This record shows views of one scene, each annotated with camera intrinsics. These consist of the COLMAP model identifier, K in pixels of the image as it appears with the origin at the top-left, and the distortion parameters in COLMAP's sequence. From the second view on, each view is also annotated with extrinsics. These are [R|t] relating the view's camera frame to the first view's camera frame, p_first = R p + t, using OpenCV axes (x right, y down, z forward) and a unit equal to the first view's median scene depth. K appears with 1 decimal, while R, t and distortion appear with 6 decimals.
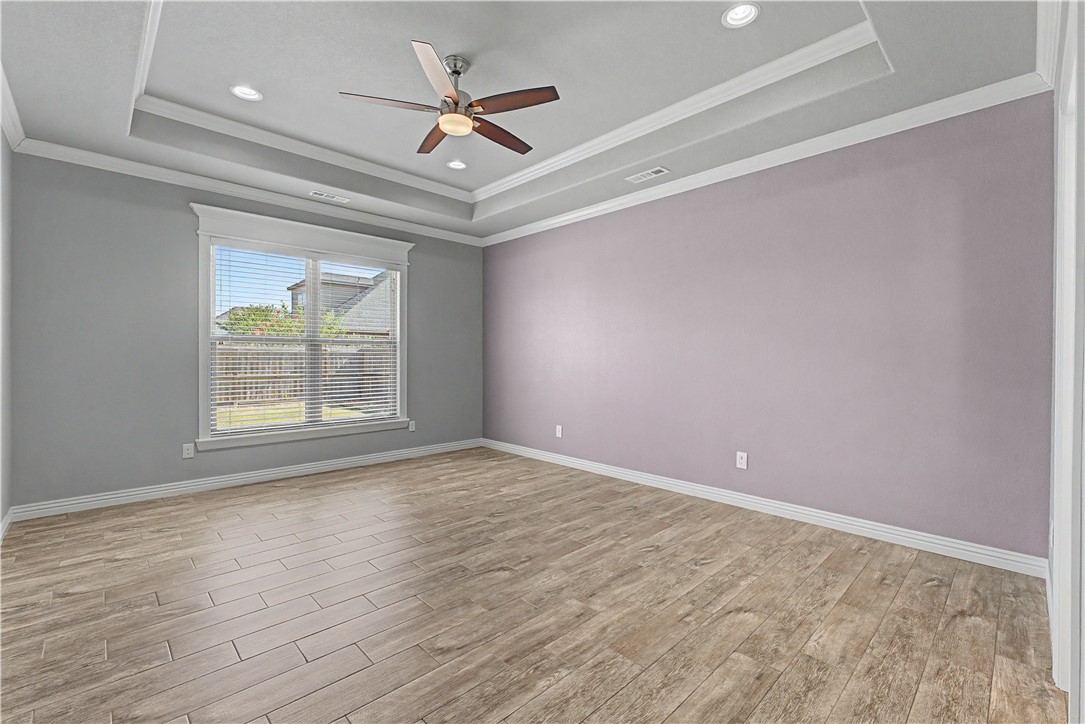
lens RADIAL K [[473.4, 0, 564.5], [0, 473.4, 365.5], [0, 0, 1]] dist [-0.012042, 0.000233]
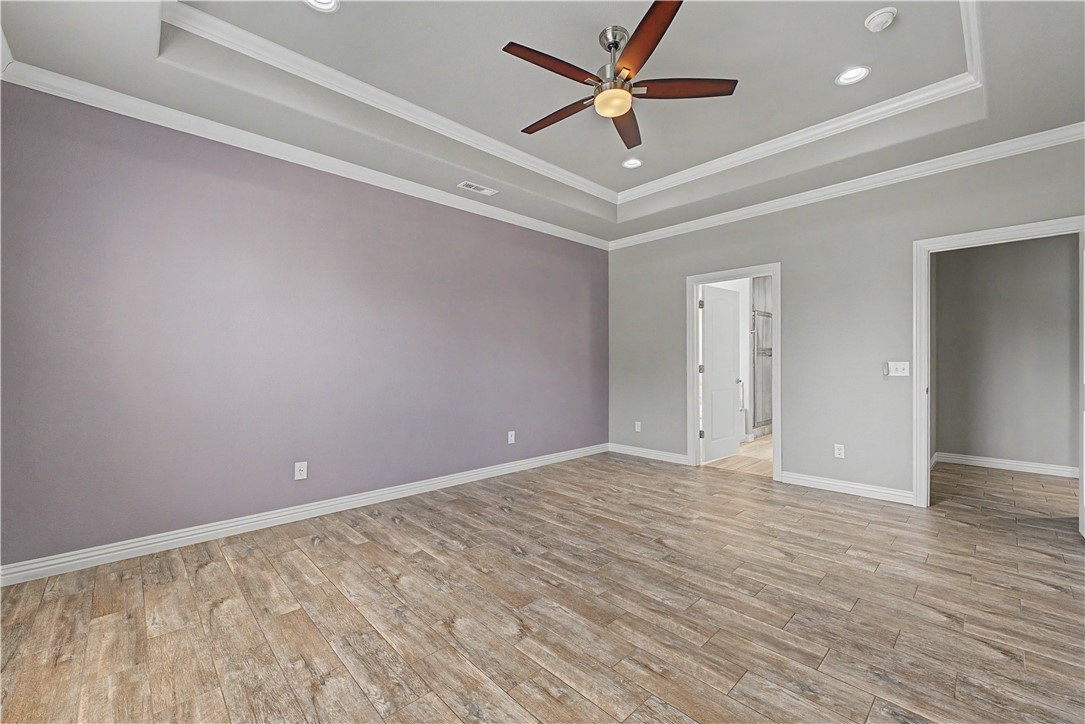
lens RADIAL K [[431.9, 0, 547.4], [0, 431.9, 361.6], [0, 0, 1]] dist [-0.000457, 0.000081]
pose [[0.026268, -0.005294, 0.999641, -0.977864], [0.018523, 0.999817, 0.004808, -0.017353], [-0.999483, 0.018390, 0.026361, 1.016495]]
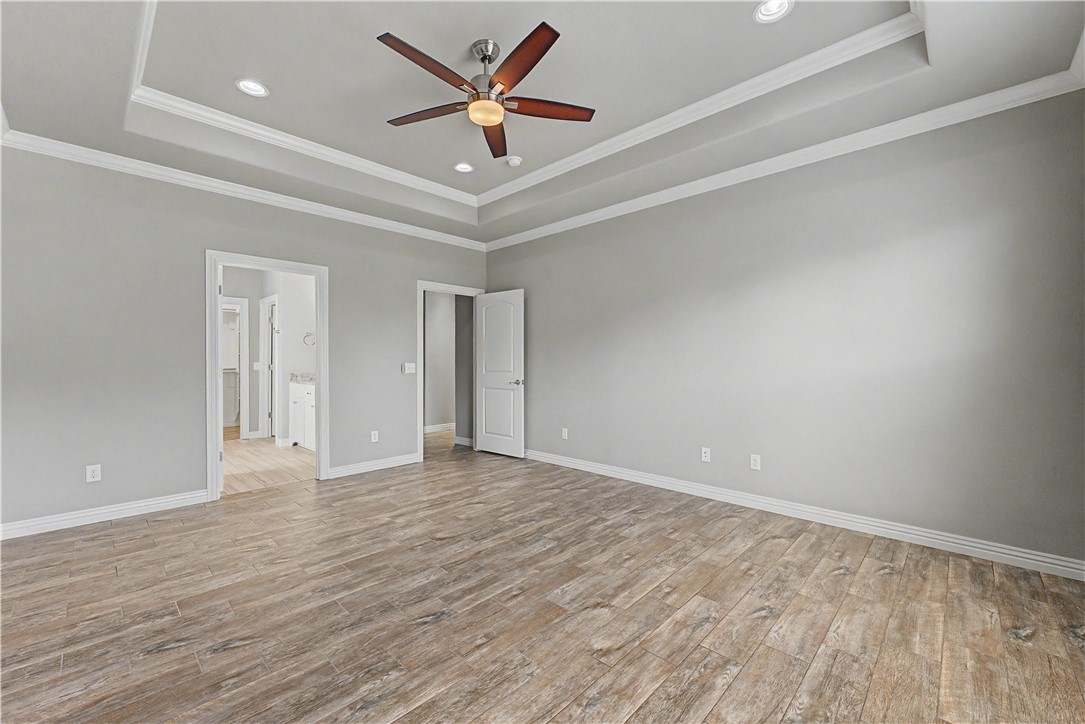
lens RADIAL K [[431.9, 0, 538.4], [0, 431.9, 357.1], [0, 0, 1]] dist [-0.000457, 0.000081]
pose [[-0.999926, -0.002725, 0.011887, -0.317640], [-0.002663, 0.999983, 0.005247, -0.026043], [-0.011901, 0.005215, -0.999916, 1.705496]]
